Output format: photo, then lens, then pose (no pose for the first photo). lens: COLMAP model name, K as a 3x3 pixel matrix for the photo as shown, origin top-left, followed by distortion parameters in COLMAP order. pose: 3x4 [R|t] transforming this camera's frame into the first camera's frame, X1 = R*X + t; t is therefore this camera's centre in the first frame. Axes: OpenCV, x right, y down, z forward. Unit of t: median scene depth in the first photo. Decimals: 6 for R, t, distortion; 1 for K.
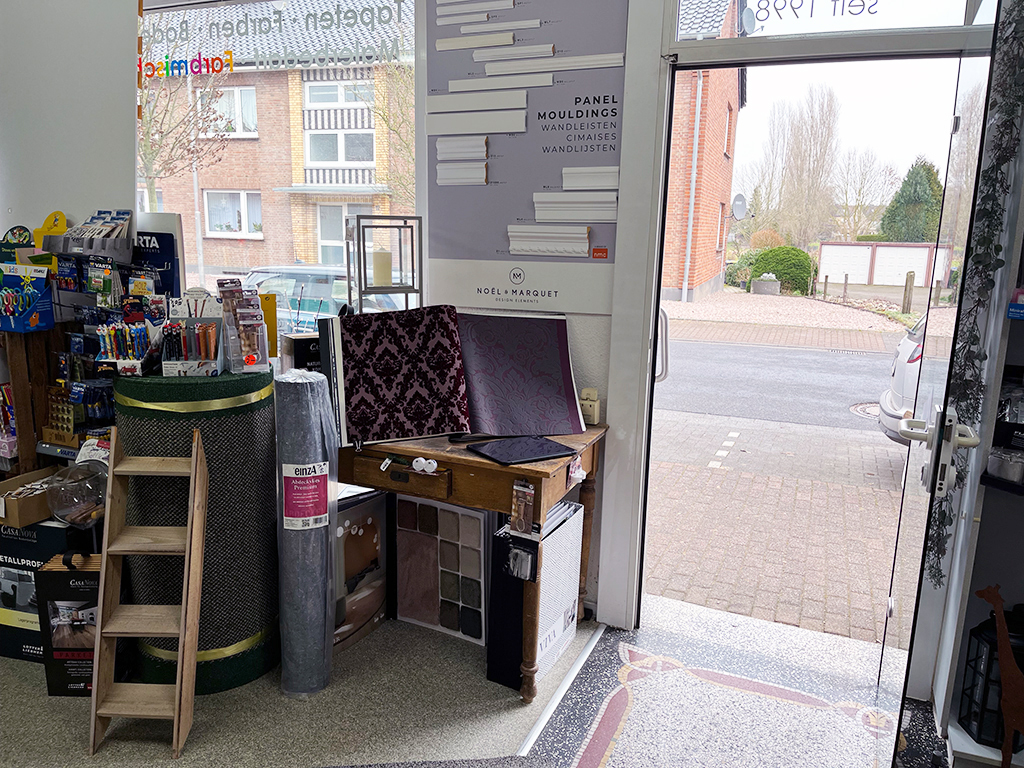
lens RADIAL K [[770.4, 0, 512.0], [0, 770.4, 384.0], [0, 0, 1]] dist [0.068560, -0.098797]
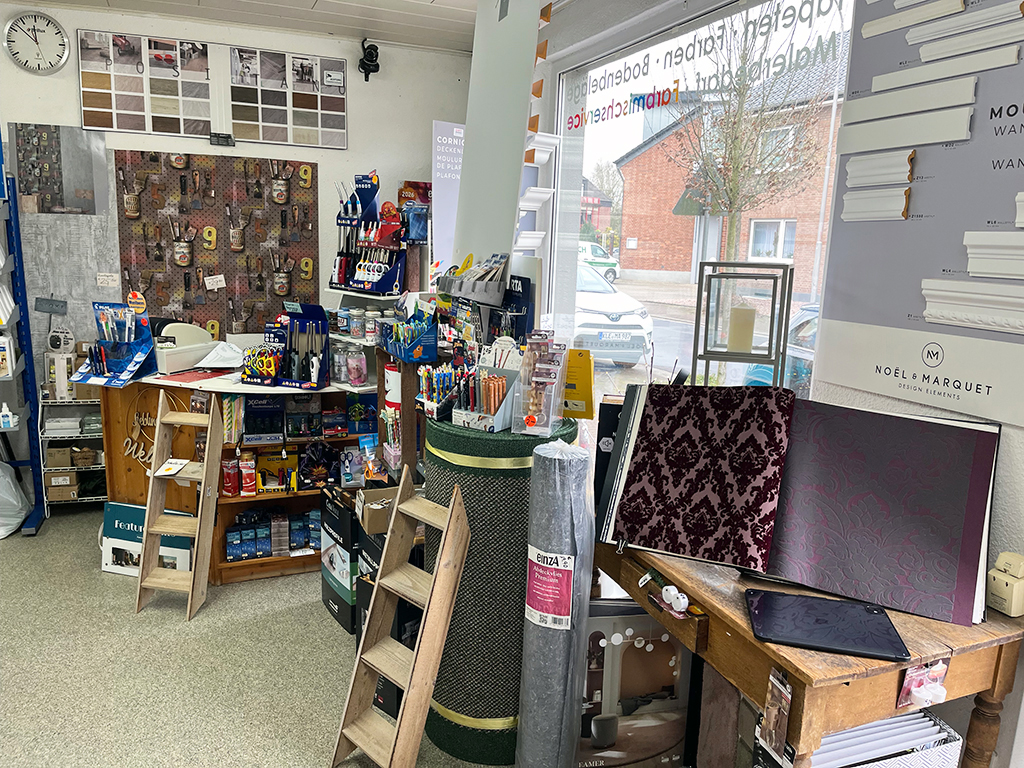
lens RADIAL K [[770.4, 0, 512.0], [0, 770.4, 384.0], [0, 0, 1]] dist [0.068560, -0.098797]
pose [[0.703254, 0.131970, -0.698582, 0.256438], [-0.154005, 0.987567, 0.031528, -0.093077], [0.694058, 0.085413, 0.714835, 0.315075]]
